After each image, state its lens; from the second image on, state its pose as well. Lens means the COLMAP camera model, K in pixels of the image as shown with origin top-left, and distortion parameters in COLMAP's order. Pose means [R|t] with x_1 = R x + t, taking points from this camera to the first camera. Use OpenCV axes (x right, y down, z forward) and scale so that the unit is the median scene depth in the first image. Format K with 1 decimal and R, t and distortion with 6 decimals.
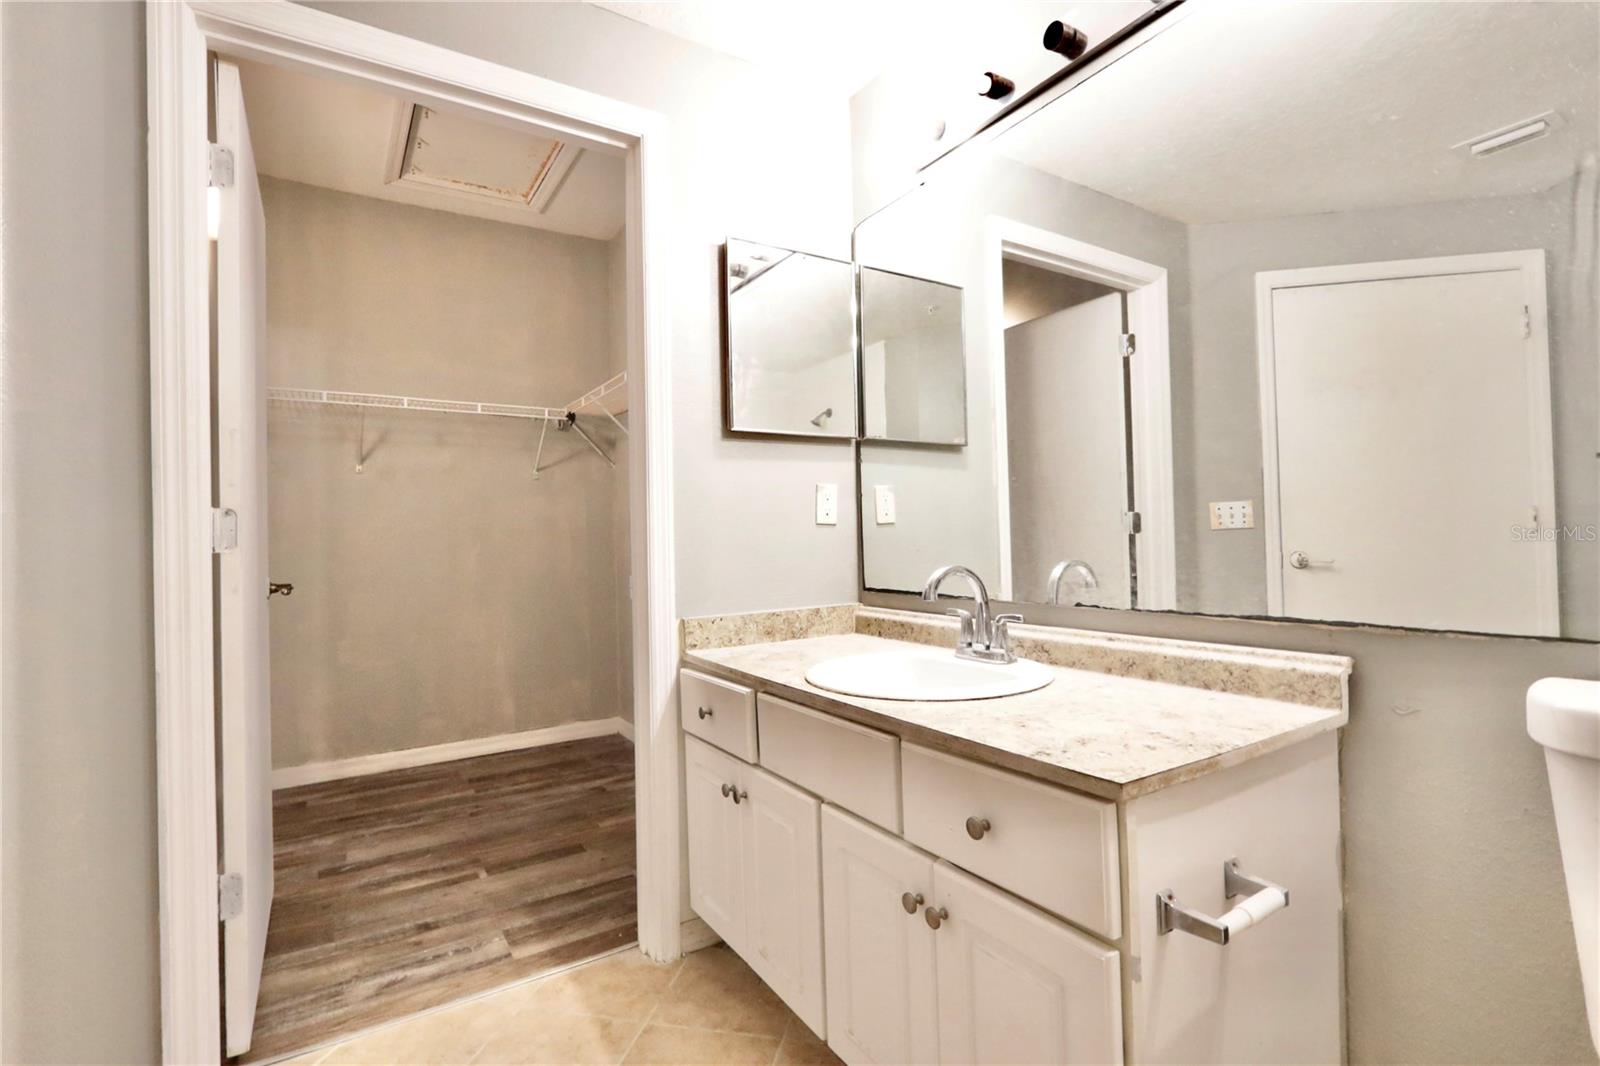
lens RADIAL K [[733.5, 0, 800.0], [0, 733.5, 533.0], [0, 0, 1]] dist [-0.004190, -0.000632]
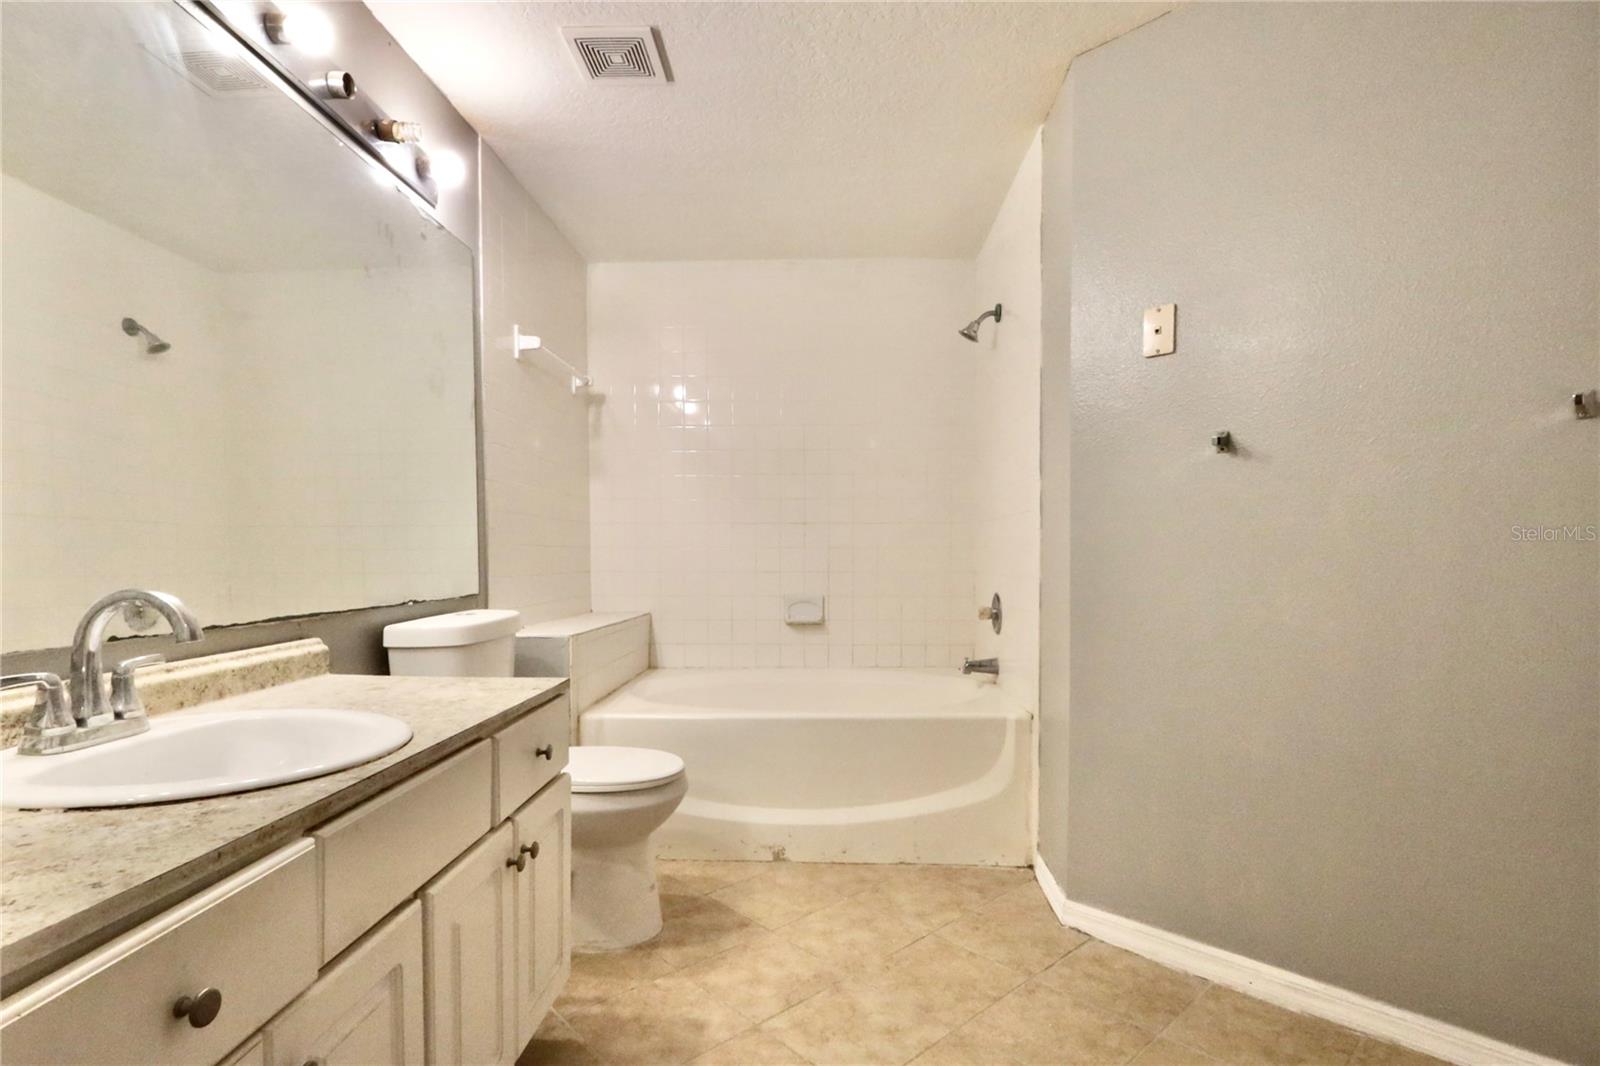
lens RADIAL K [[733.5, 0, 800.0], [0, 733.5, 533.0], [0, 0, 1]] dist [-0.004190, -0.000632]
pose [[-0.820100, 0.040891, 0.570758, -0.724730], [0.016847, 0.998736, -0.047346, 0.042114], [-0.571973, -0.029213, -0.819752, 1.396345]]
